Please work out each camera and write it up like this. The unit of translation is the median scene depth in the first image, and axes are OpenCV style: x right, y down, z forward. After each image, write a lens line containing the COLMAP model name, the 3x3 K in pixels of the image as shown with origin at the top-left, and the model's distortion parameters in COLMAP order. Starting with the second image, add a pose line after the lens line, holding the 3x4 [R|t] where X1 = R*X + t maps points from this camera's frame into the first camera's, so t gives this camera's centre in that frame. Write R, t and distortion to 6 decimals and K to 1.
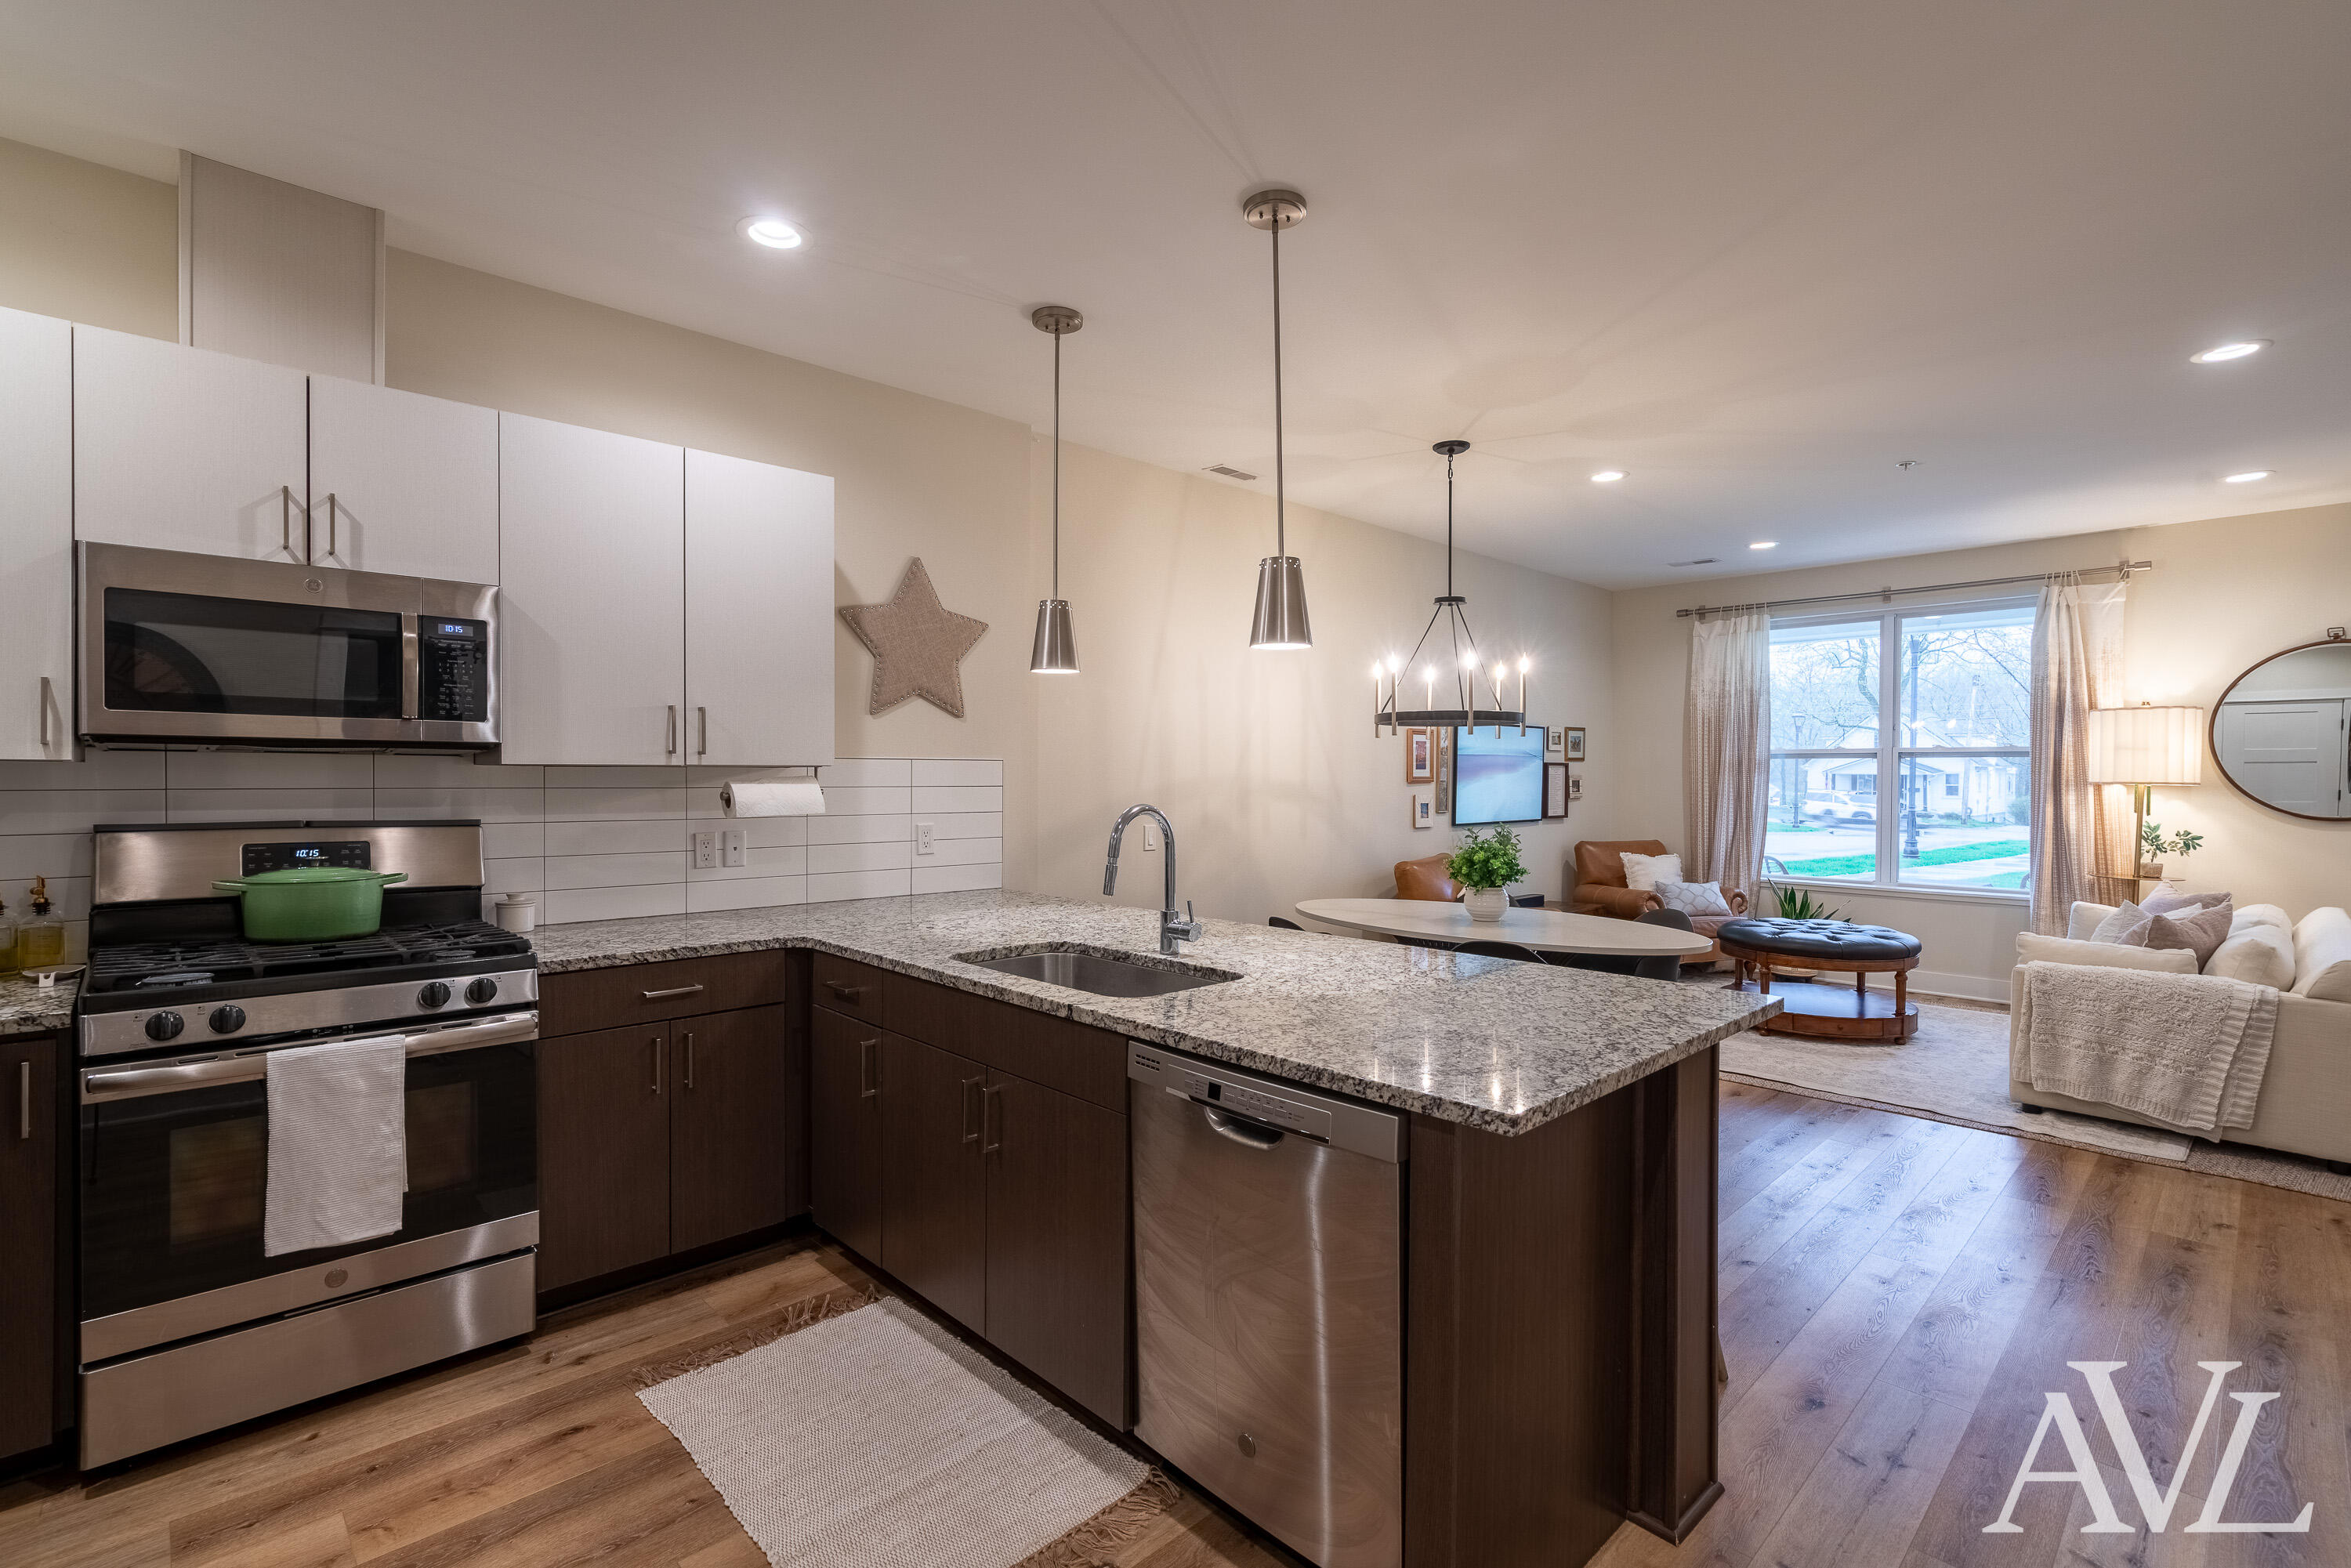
lens RADIAL K [[1038.3, 0, 1169.2], [0, 1038.3, 790.0], [0, 0, 1]] dist [-0.000208, 0.000984]
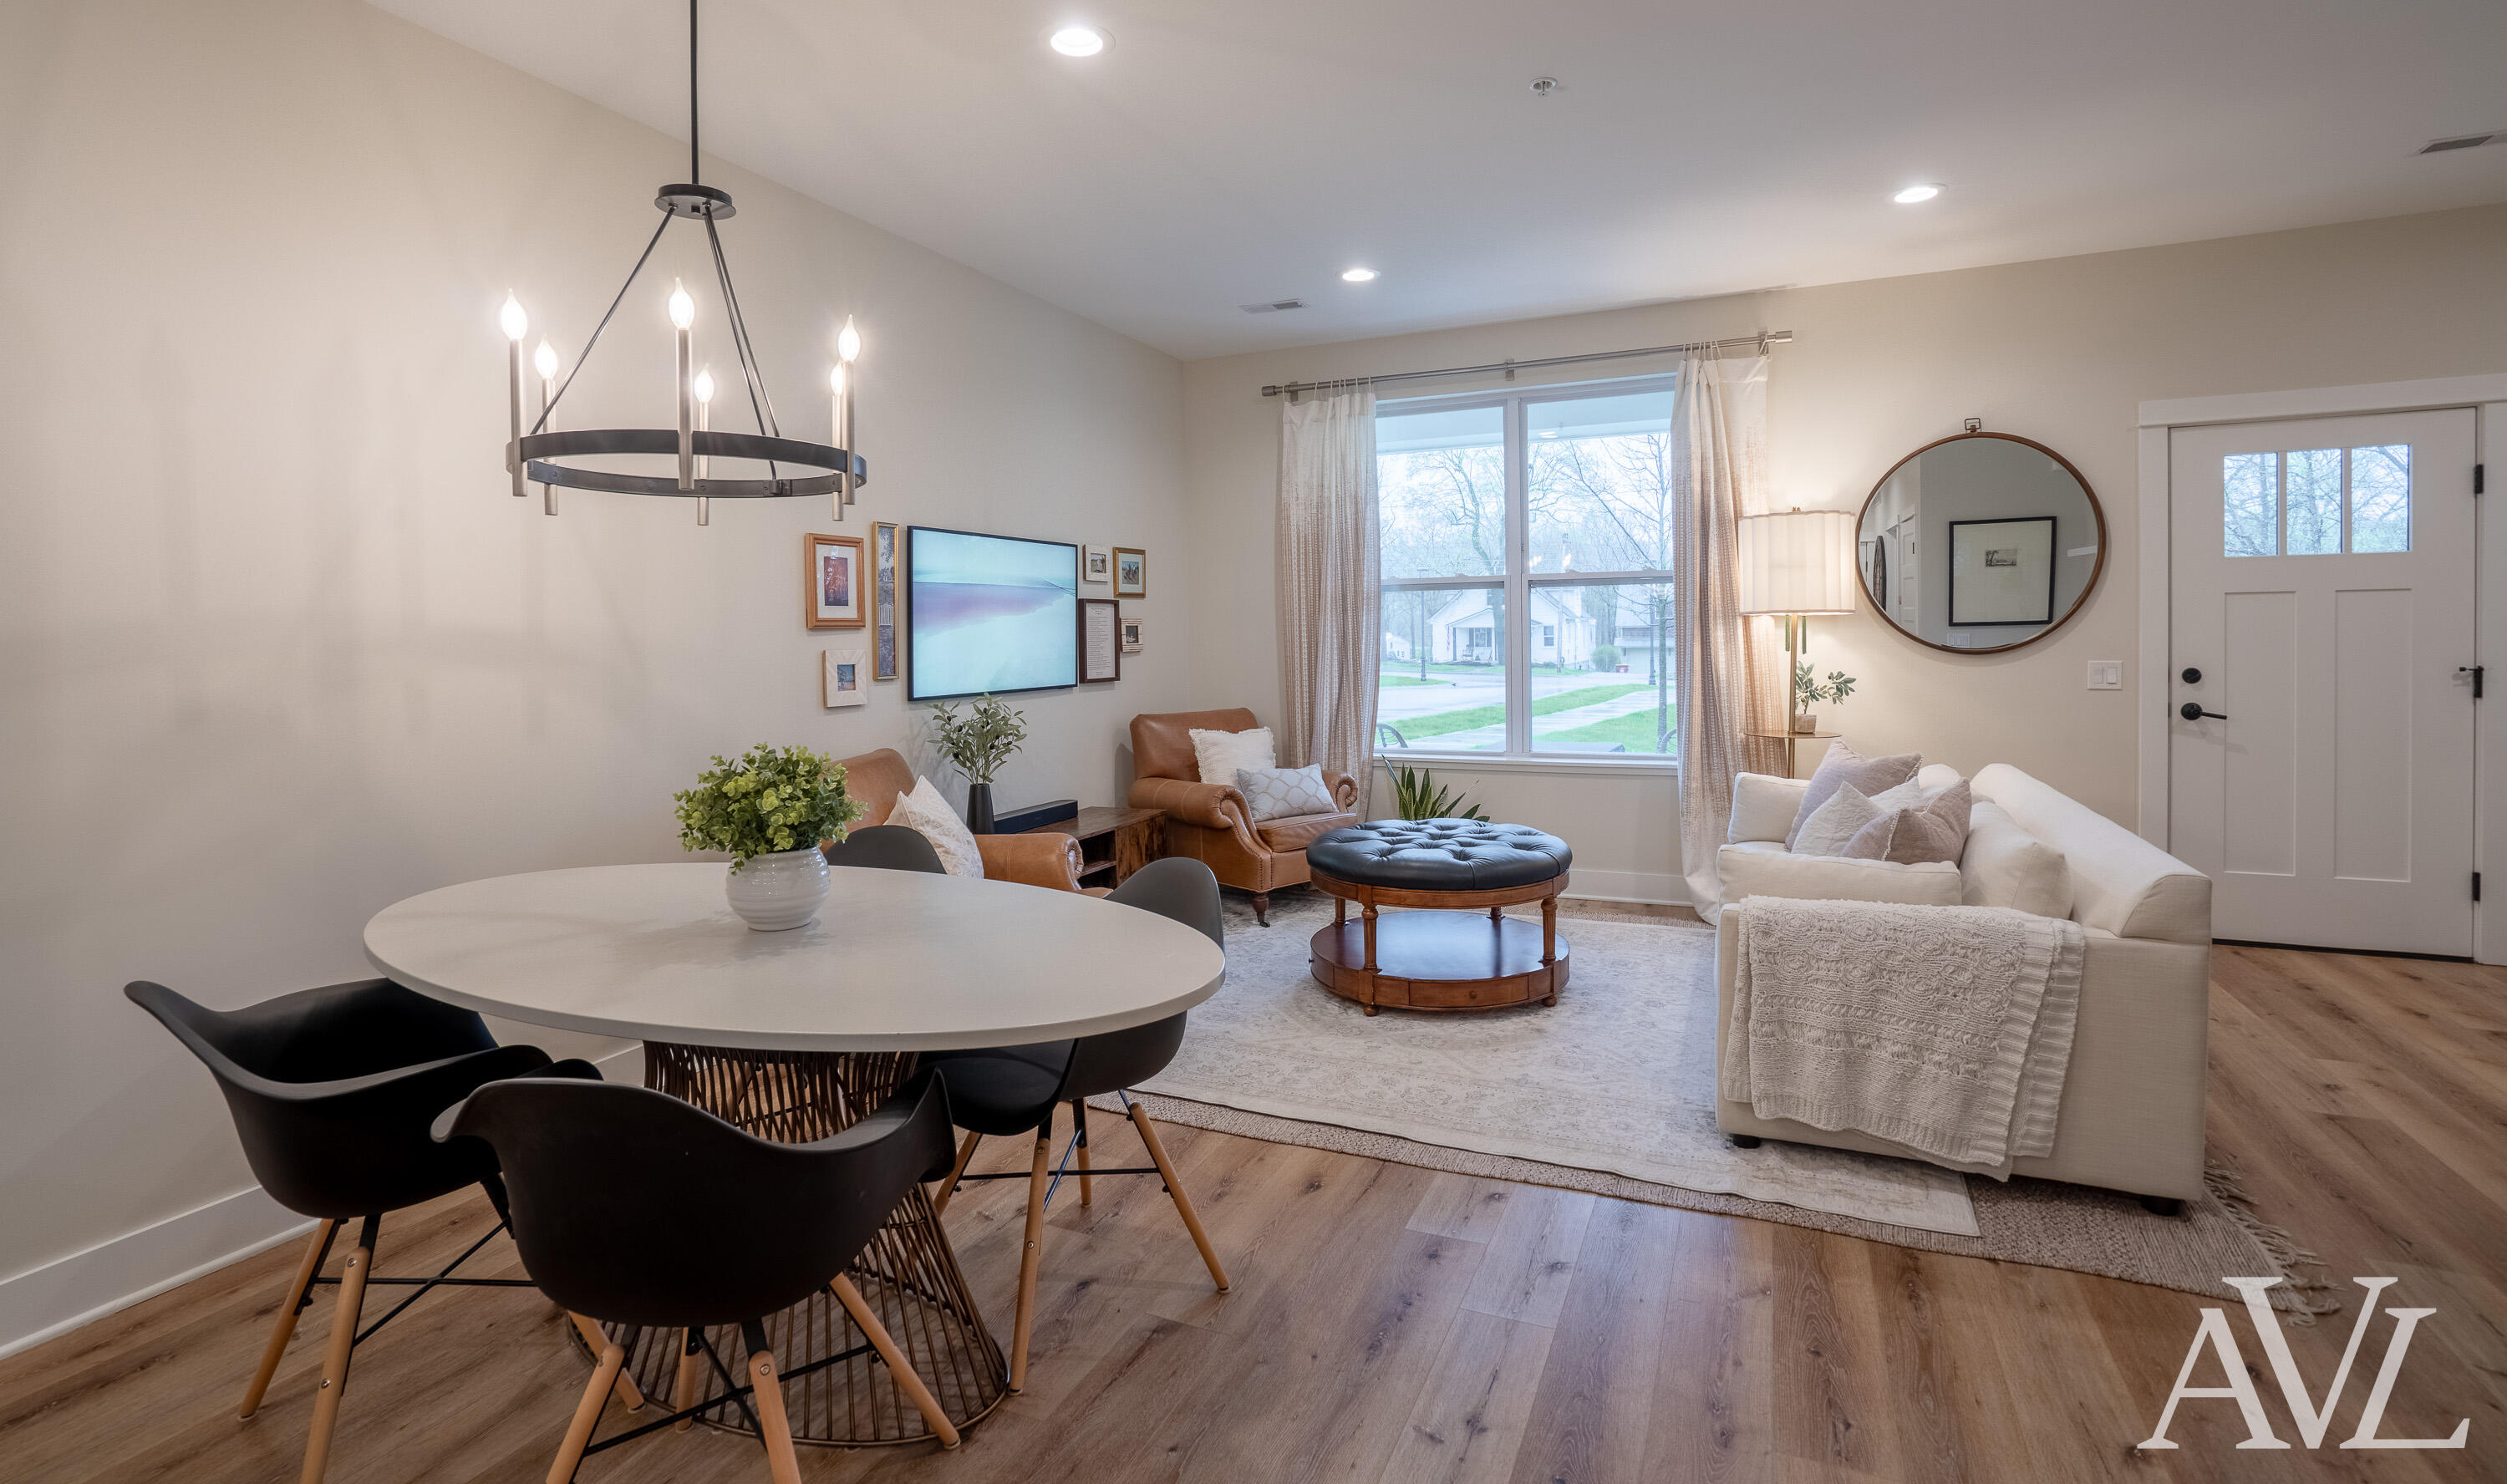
lens RADIAL K [[1167.4, 0, 1233.3], [0, 1167.4, 659.5], [0, 0, 1]] dist [-0.073301, 0.044130]
pose [[0.927732, -0.026146, 0.372330, 0.339347], [0.024809, 0.999657, 0.008383, 0.016254], [-0.372421, 0.001460, 0.928063, 0.534979]]
